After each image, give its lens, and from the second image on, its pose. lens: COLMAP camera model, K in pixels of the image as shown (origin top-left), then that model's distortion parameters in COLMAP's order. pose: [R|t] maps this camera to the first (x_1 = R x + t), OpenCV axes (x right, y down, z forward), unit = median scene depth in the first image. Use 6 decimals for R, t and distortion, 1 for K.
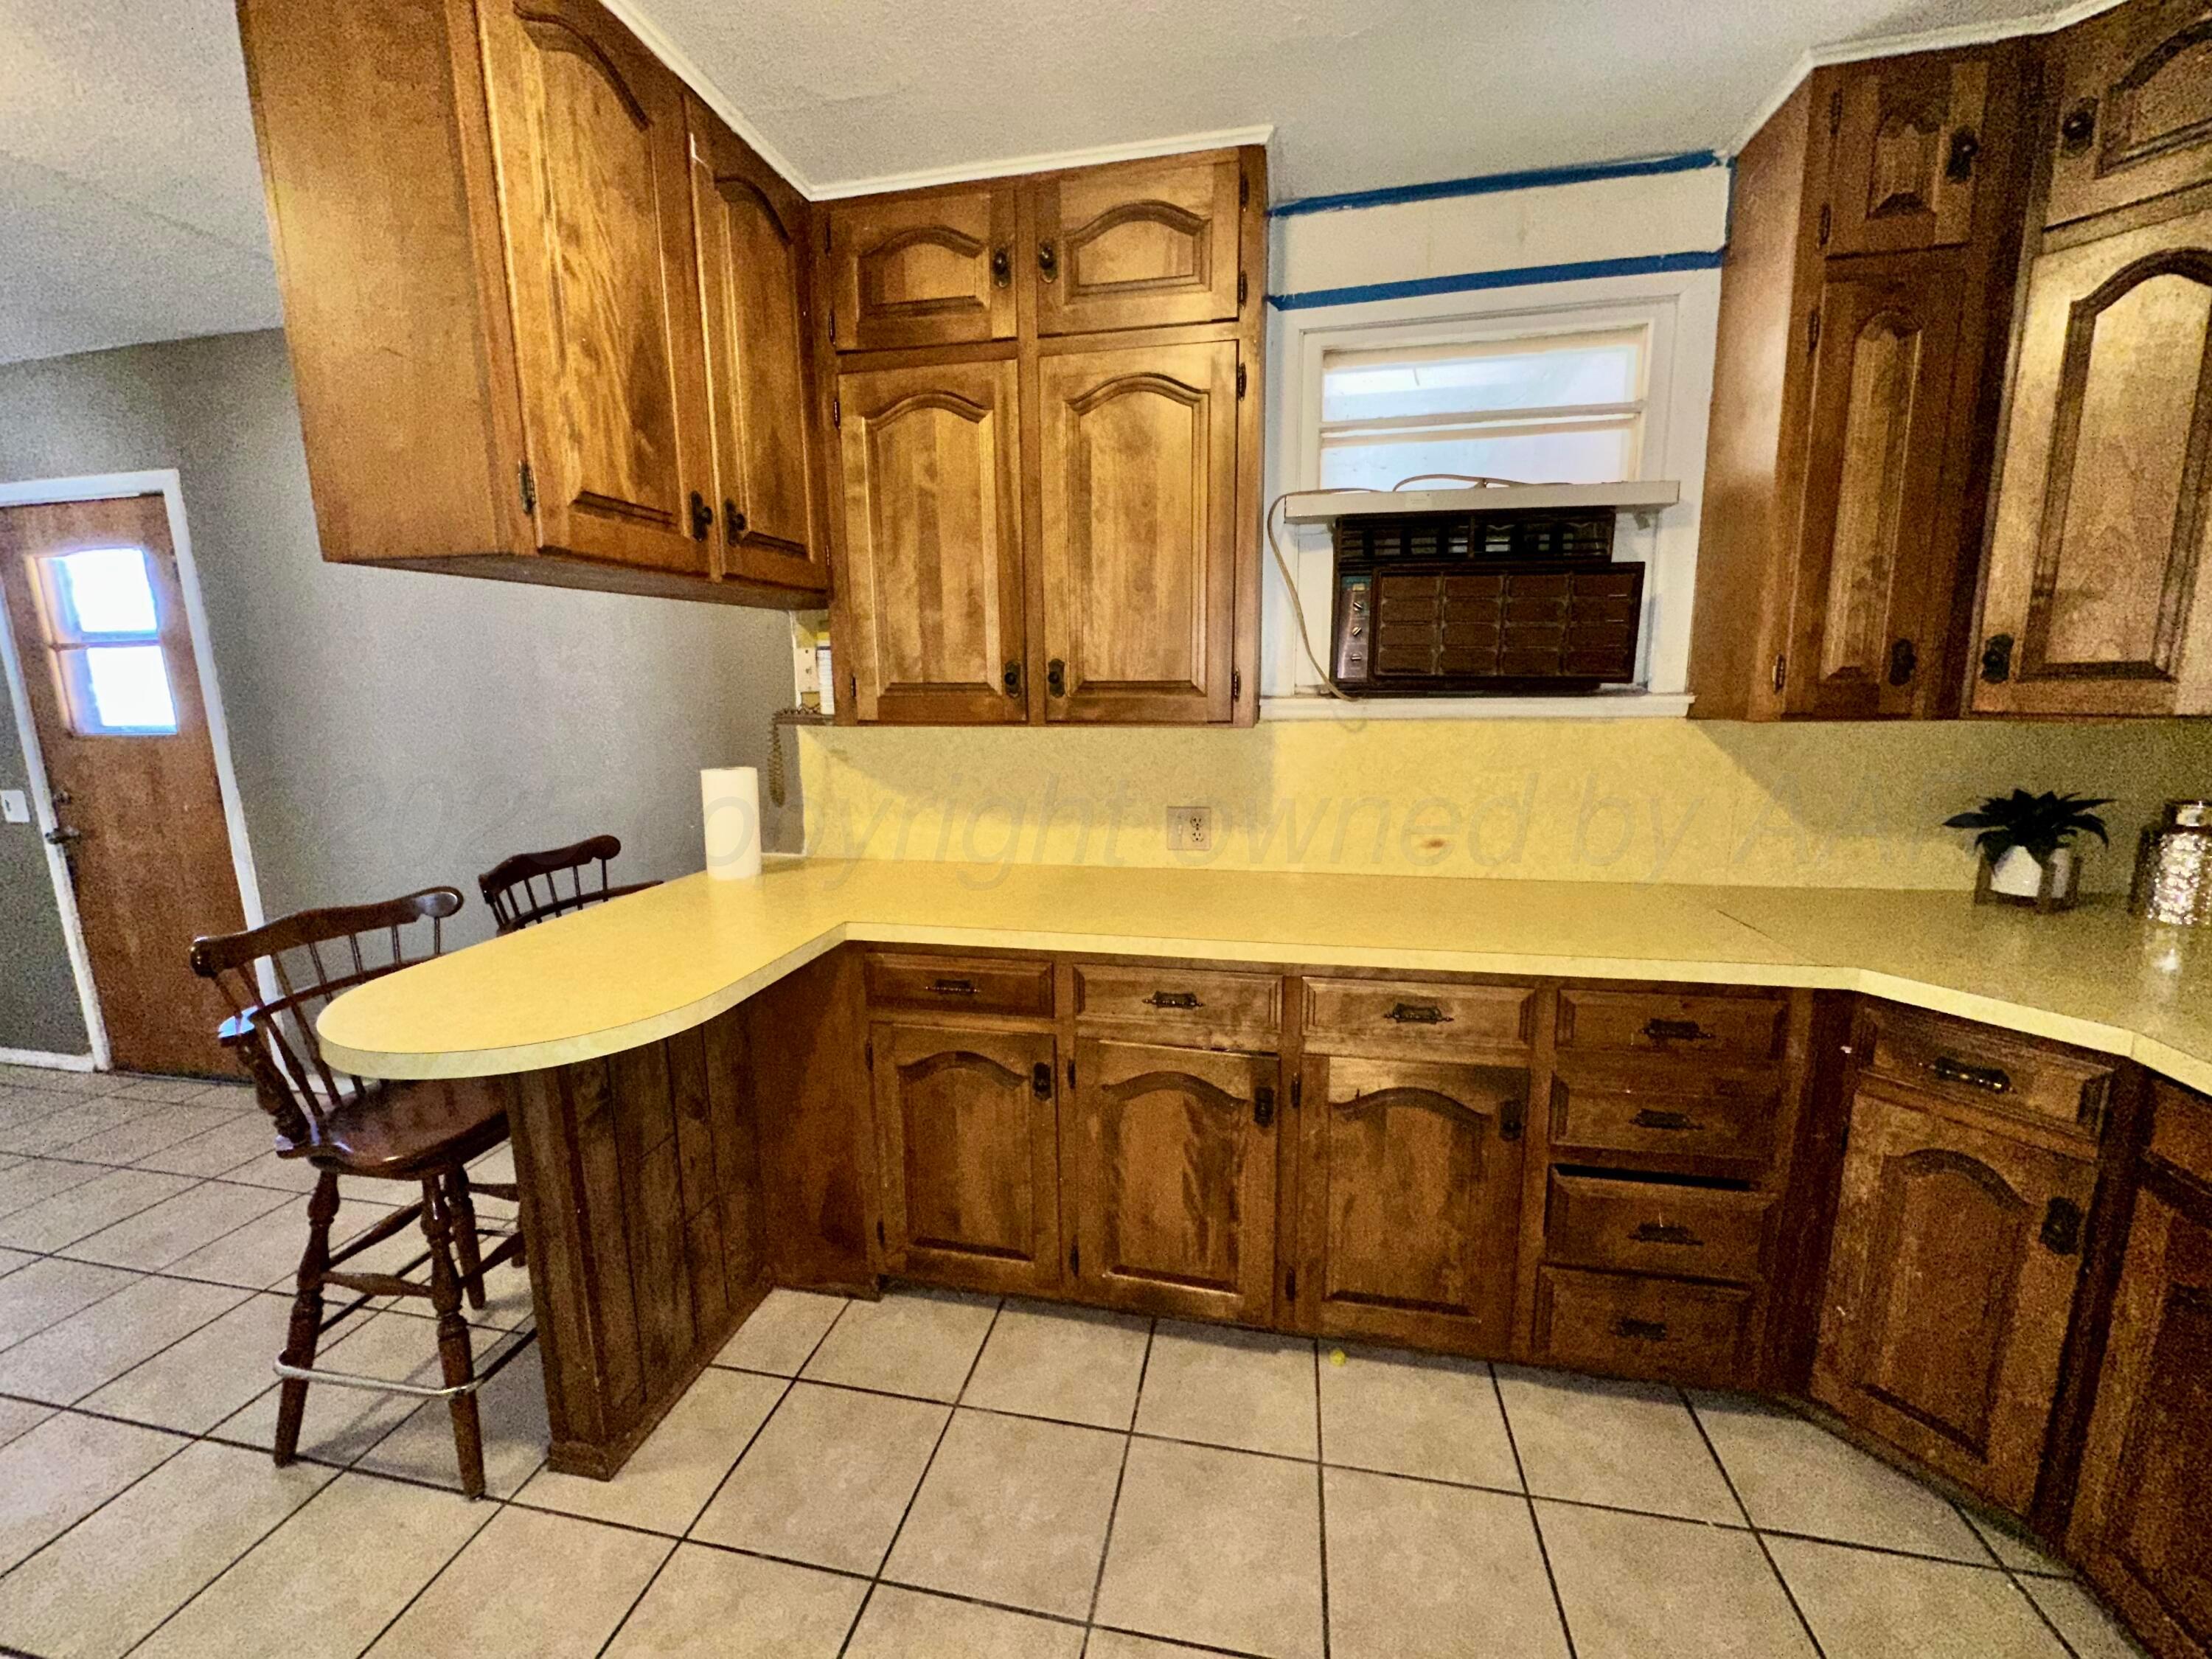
lens RADIAL K [[881.1, 0, 1104.4], [0, 881.1, 827.4], [0, 0, 1]] dist [-0.005052, 0.000513]
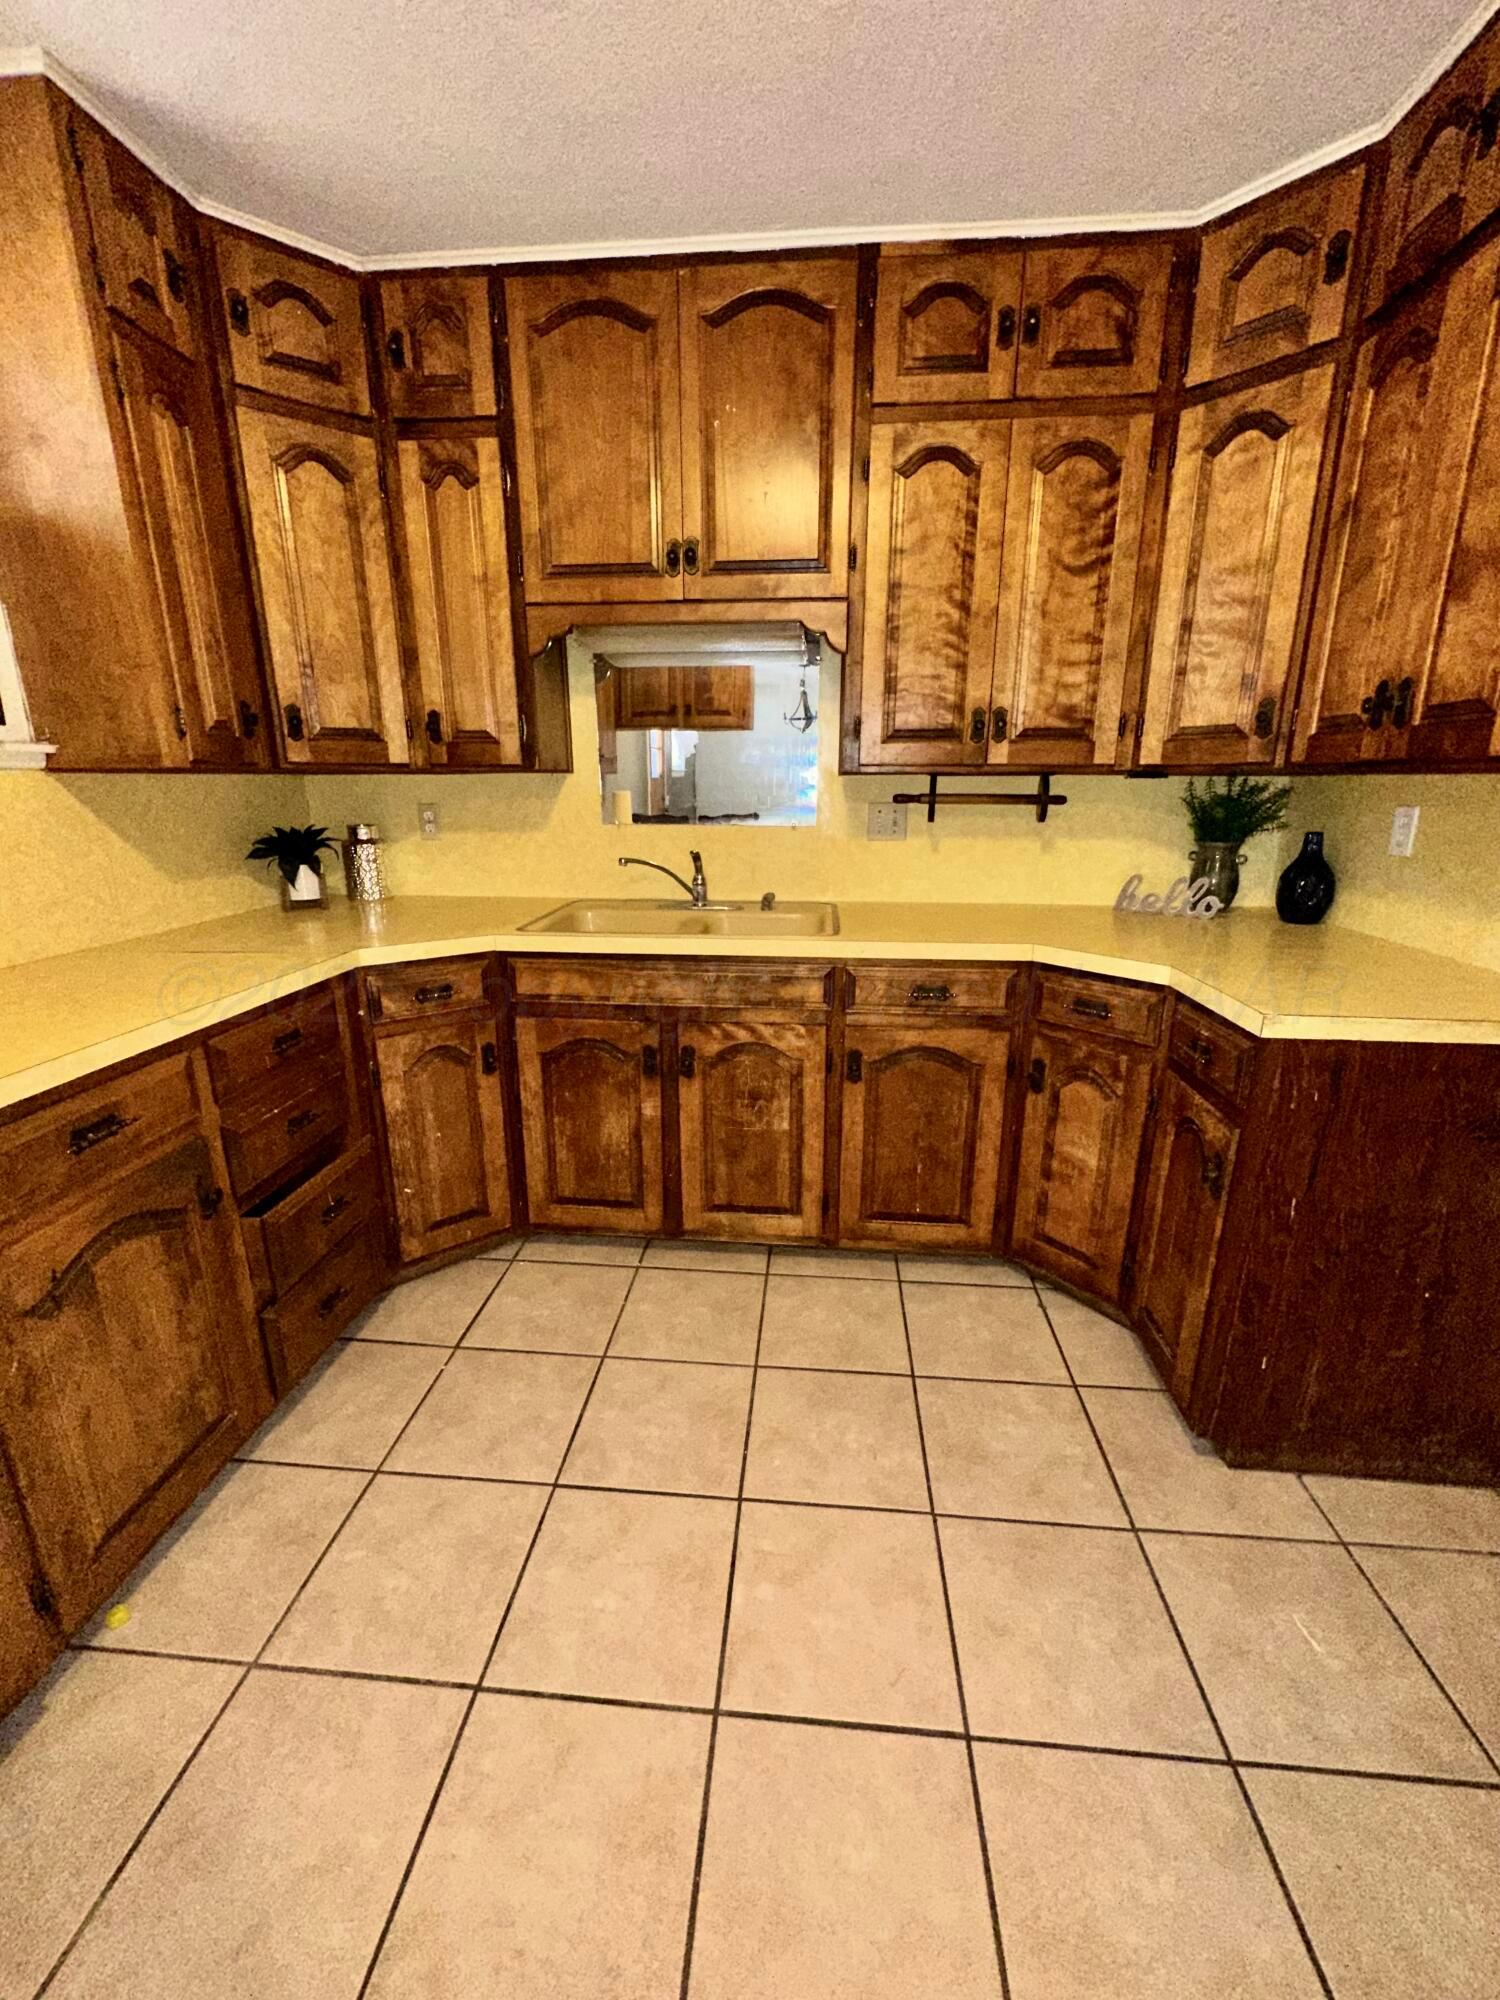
lens RADIAL K [[796.7, 0, 754.1], [0, 796.7, 1000.8], [0, 0, 1]] dist [-0.005052, 0.000513]
pose [[-0.118945, -0.247527, 0.961552, -0.375375], [0.167677, 0.949510, 0.265169, 0.012739], [-0.978640, 0.192770, -0.071435, 0.472113]]
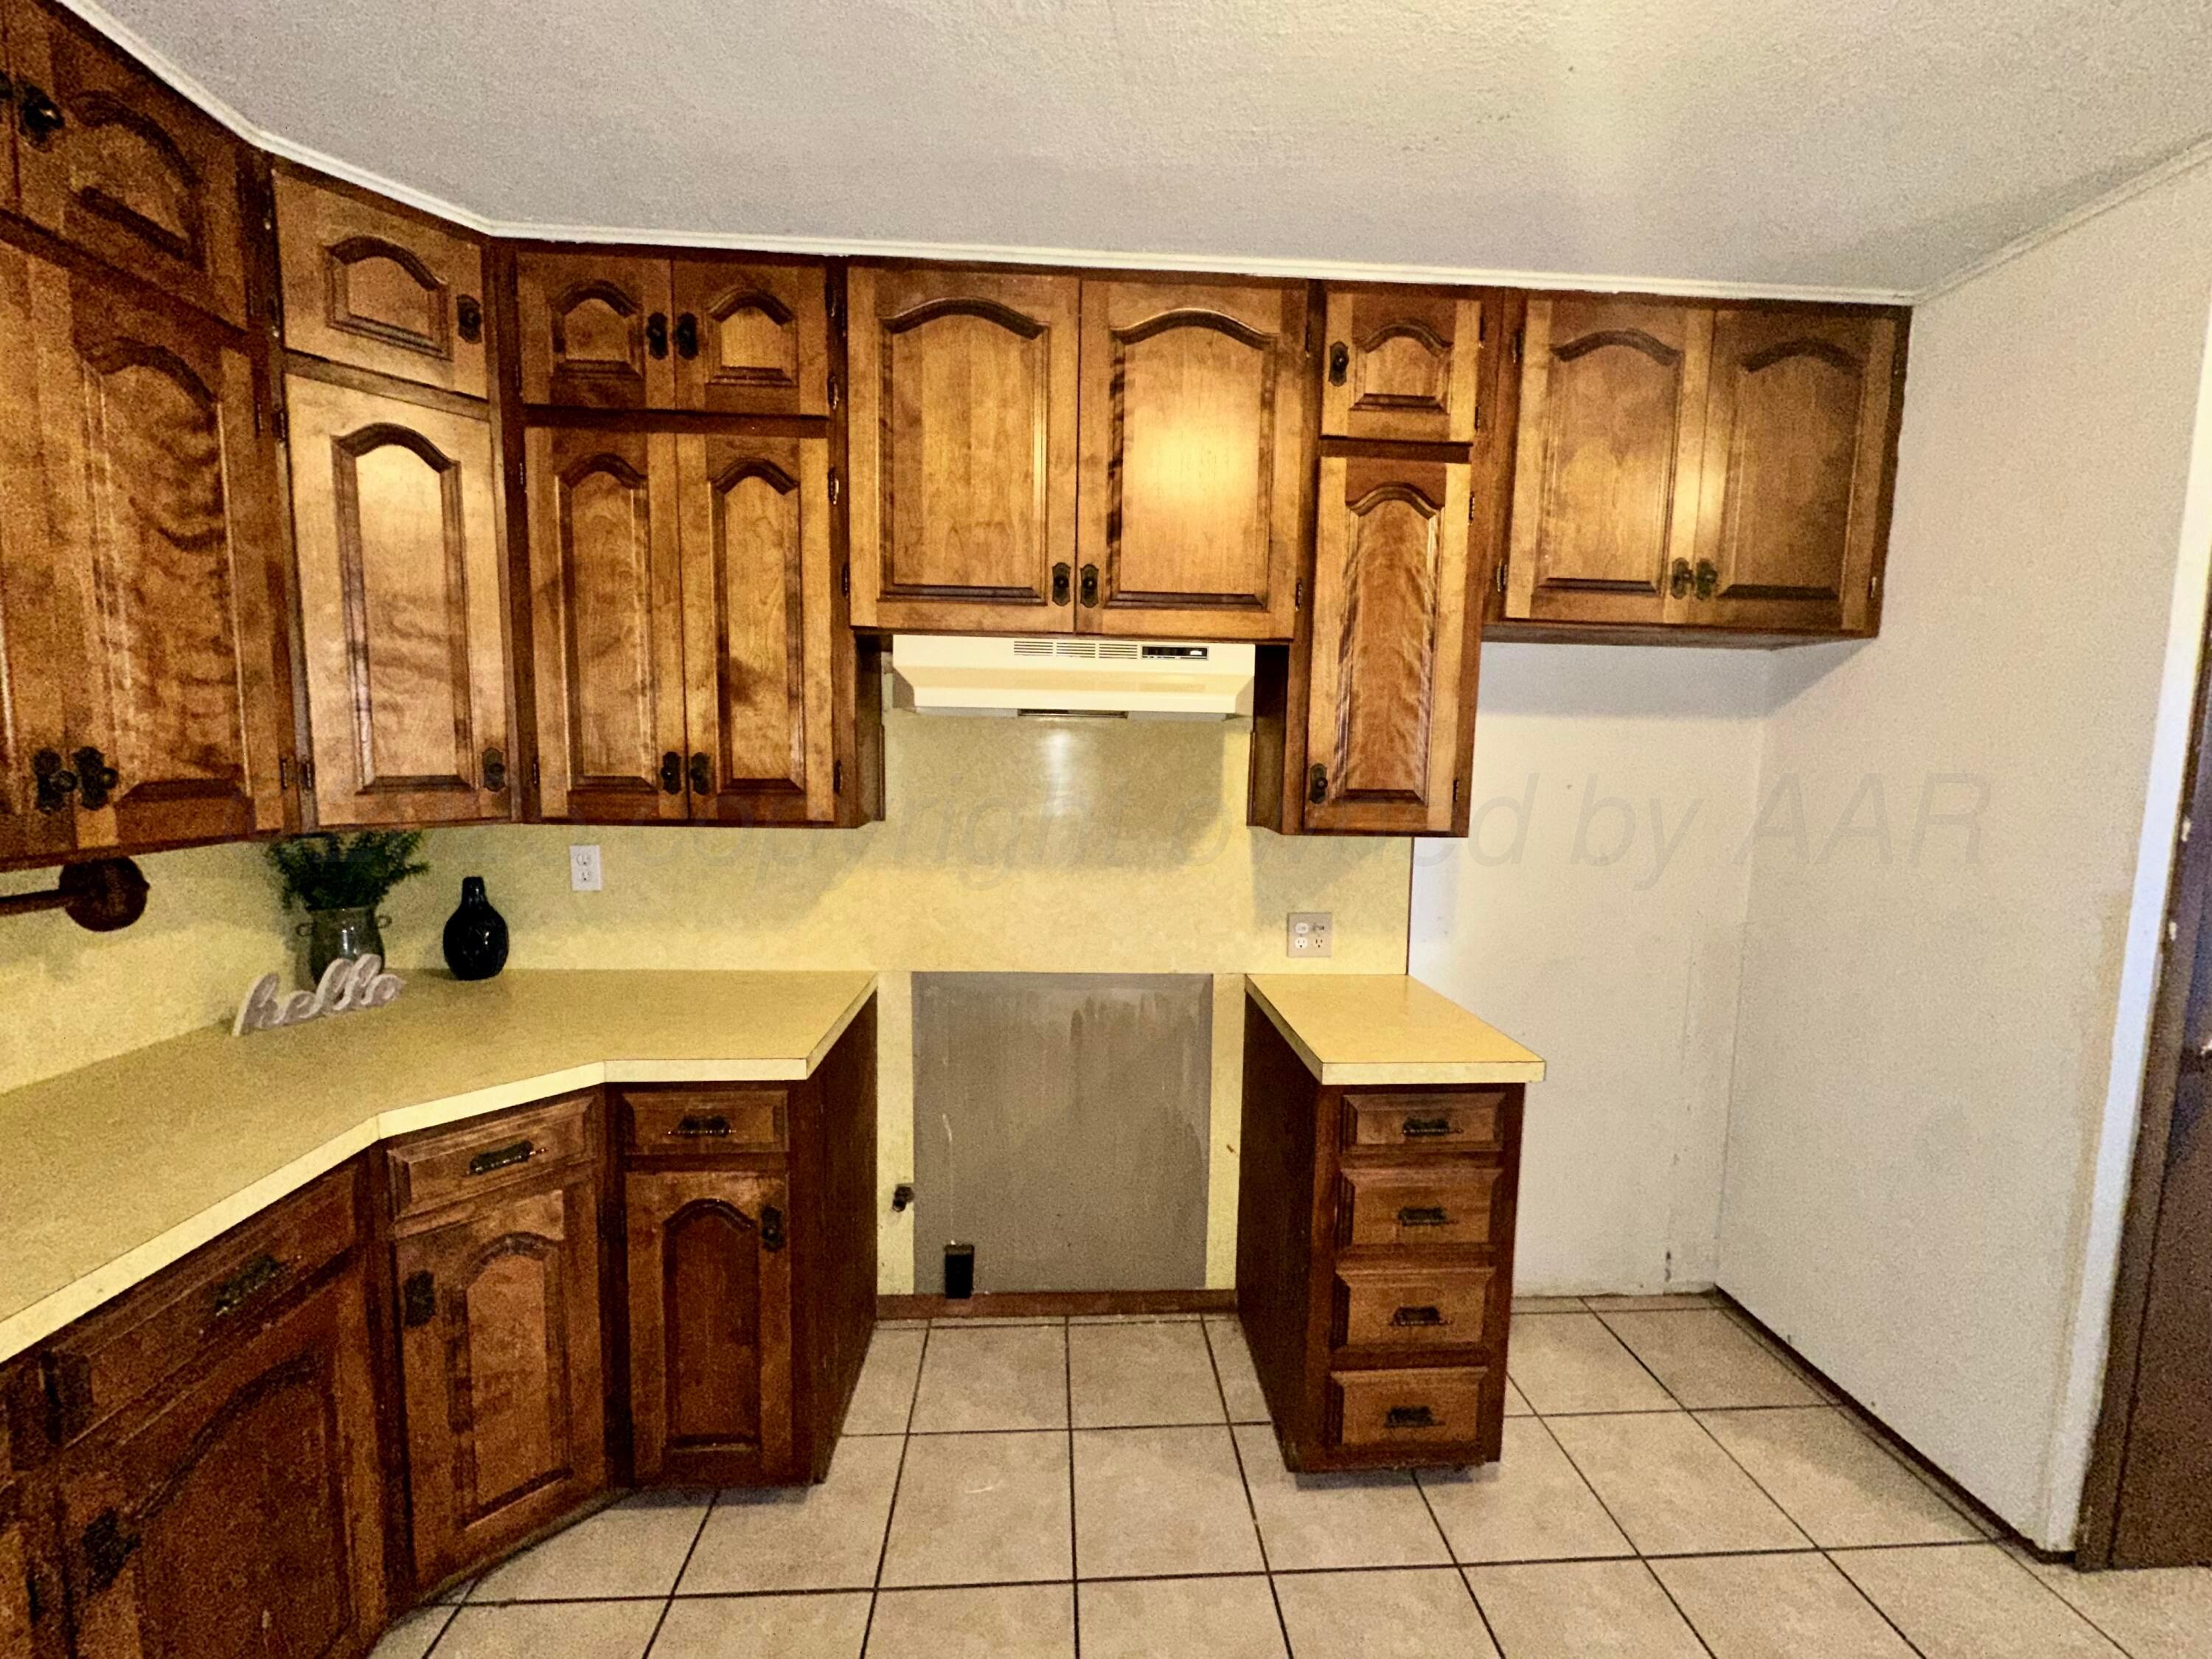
lens RADIAL K [[881.1, 0, 1117.0], [0, 881.1, 825.4], [0, 0, 1]] dist [-0.005052, 0.000513]
pose [[-0.962460, 0.022455, -0.270493, 0.273676], [-0.049058, 0.965767, 0.254731, -0.204436], [0.266953, 0.258438, -0.928410, 0.870432]]
